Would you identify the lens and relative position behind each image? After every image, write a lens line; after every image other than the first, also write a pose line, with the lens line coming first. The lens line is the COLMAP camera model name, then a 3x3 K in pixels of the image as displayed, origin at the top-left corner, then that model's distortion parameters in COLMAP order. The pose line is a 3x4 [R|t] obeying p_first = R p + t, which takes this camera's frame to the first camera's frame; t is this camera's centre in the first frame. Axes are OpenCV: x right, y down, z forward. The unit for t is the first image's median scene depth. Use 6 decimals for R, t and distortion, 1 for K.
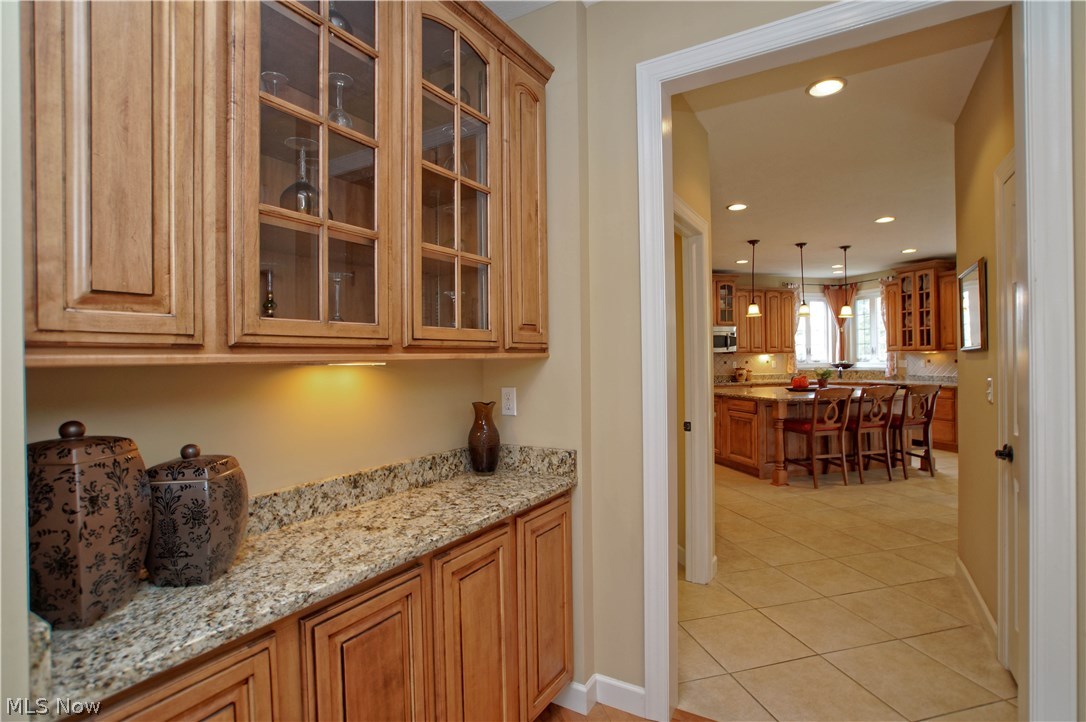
lens RADIAL K [[532.3, 0, 542.9], [0, 532.3, 359.1], [0, 0, 1]] dist [-0.027327, 0.000280]
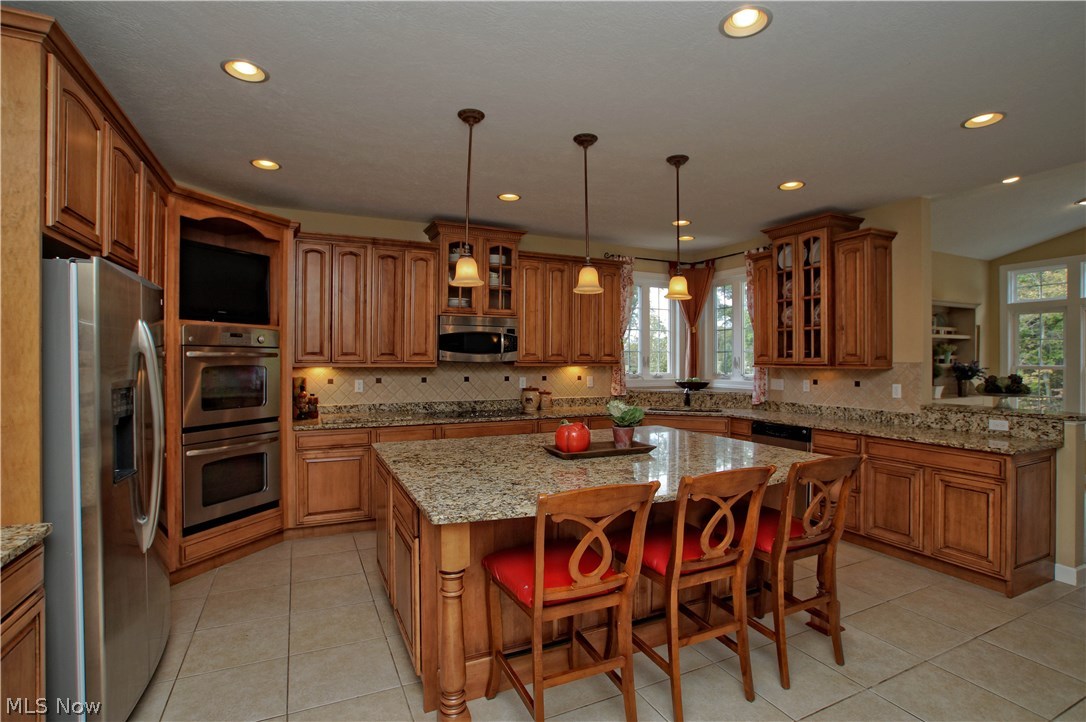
lens RADIAL K [[532.3, 0, 540.2], [0, 532.3, 358.6], [0, 0, 1]] dist [-0.027327, 0.000280]
pose [[0.983995, 0.016914, 0.177393, 0.291605], [-0.015823, 0.999846, -0.007563, -0.013257], [-0.177493, 0.004635, 0.984111, 0.425005]]
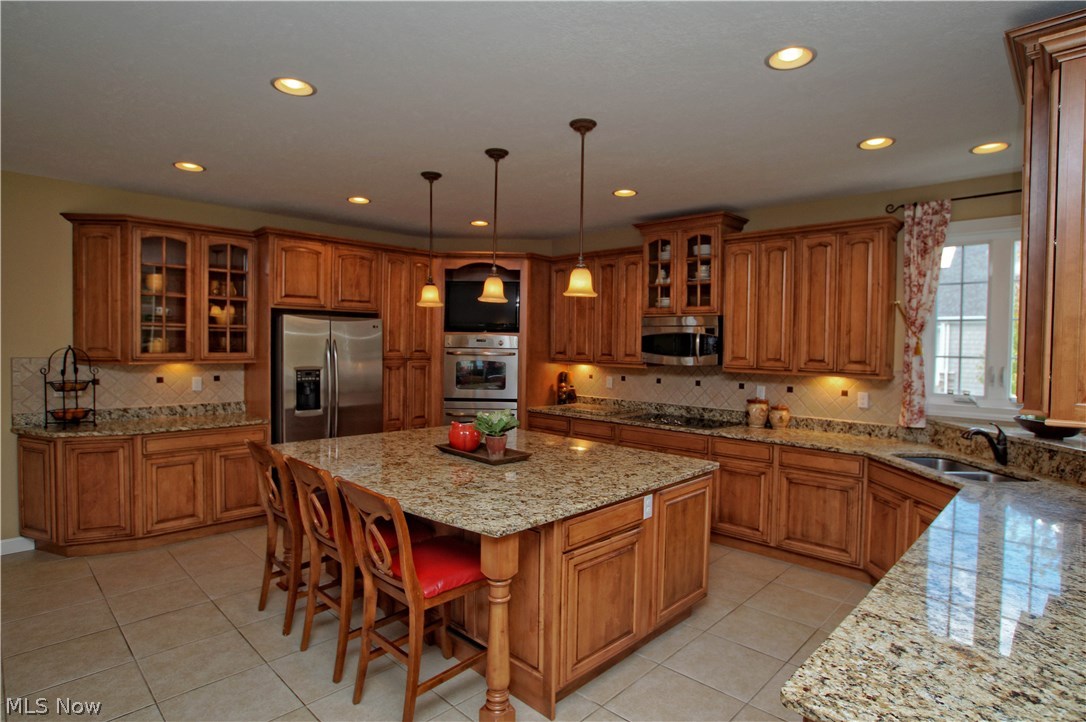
lens RADIAL K [[567.1, 0, 544.3], [0, 567.1, 359.6], [0, 0, 1]] dist [0.005670, 0.000497]
pose [[0.547550, 0.047622, -0.835417, 0.739747], [-0.023637, 0.998861, 0.041446, -0.039522], [0.836439, -0.002947, 0.548052, 0.584428]]
